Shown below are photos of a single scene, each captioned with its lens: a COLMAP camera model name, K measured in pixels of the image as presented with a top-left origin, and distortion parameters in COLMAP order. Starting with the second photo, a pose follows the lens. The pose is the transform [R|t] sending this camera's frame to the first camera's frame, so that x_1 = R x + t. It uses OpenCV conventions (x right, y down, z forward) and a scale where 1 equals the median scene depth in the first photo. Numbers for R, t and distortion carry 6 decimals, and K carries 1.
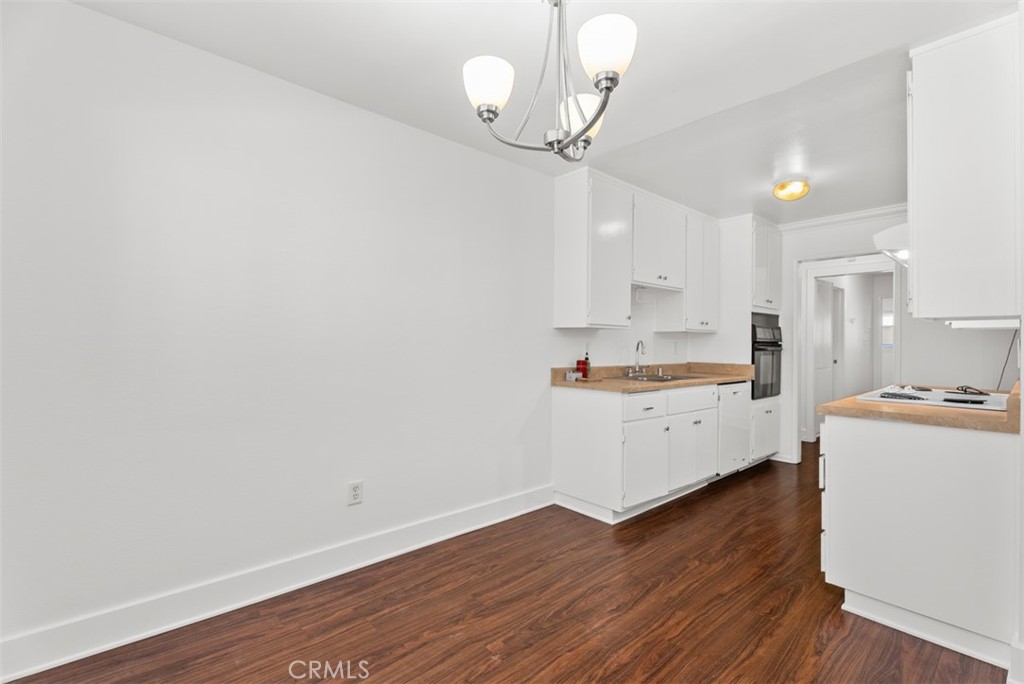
lens RADIAL K [[461.3, 0, 512.0], [0, 461.3, 337.2], [0, 0, 1]] dist [0.009511, -0.000149]
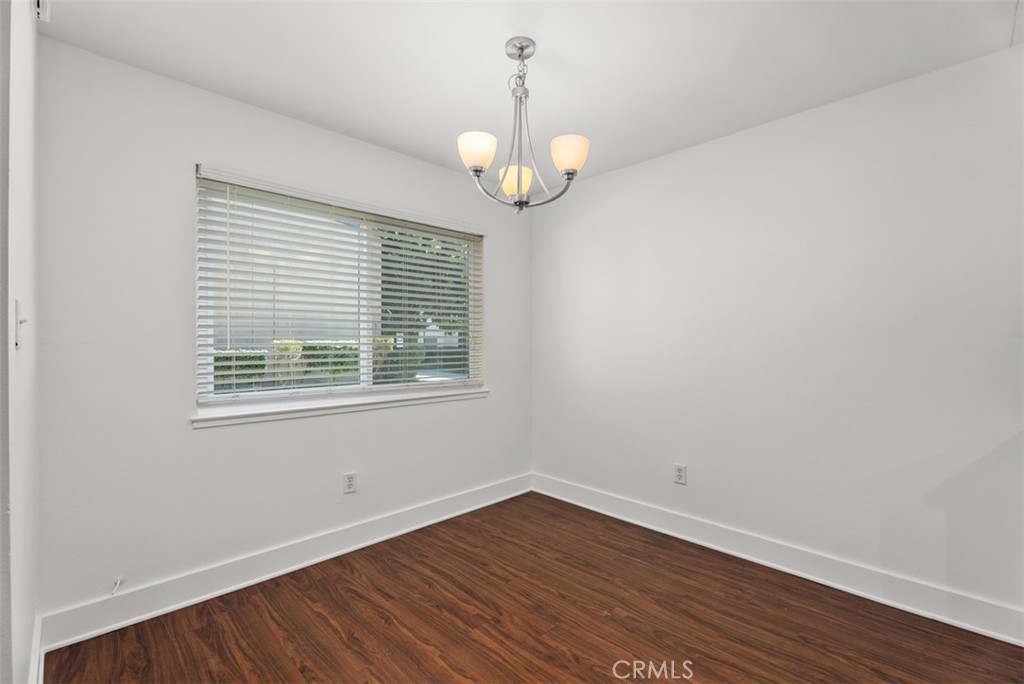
lens RADIAL K [[461.3, 0, 510.1], [0, 461.3, 342.4], [0, 0, 1]] dist [0.009511, -0.000149]
pose [[0.029767, -0.017575, -0.999402, 0.514179], [0.013929, 0.999756, -0.017167, 0.007165], [0.999460, -0.013410, 0.030004, 0.324146]]
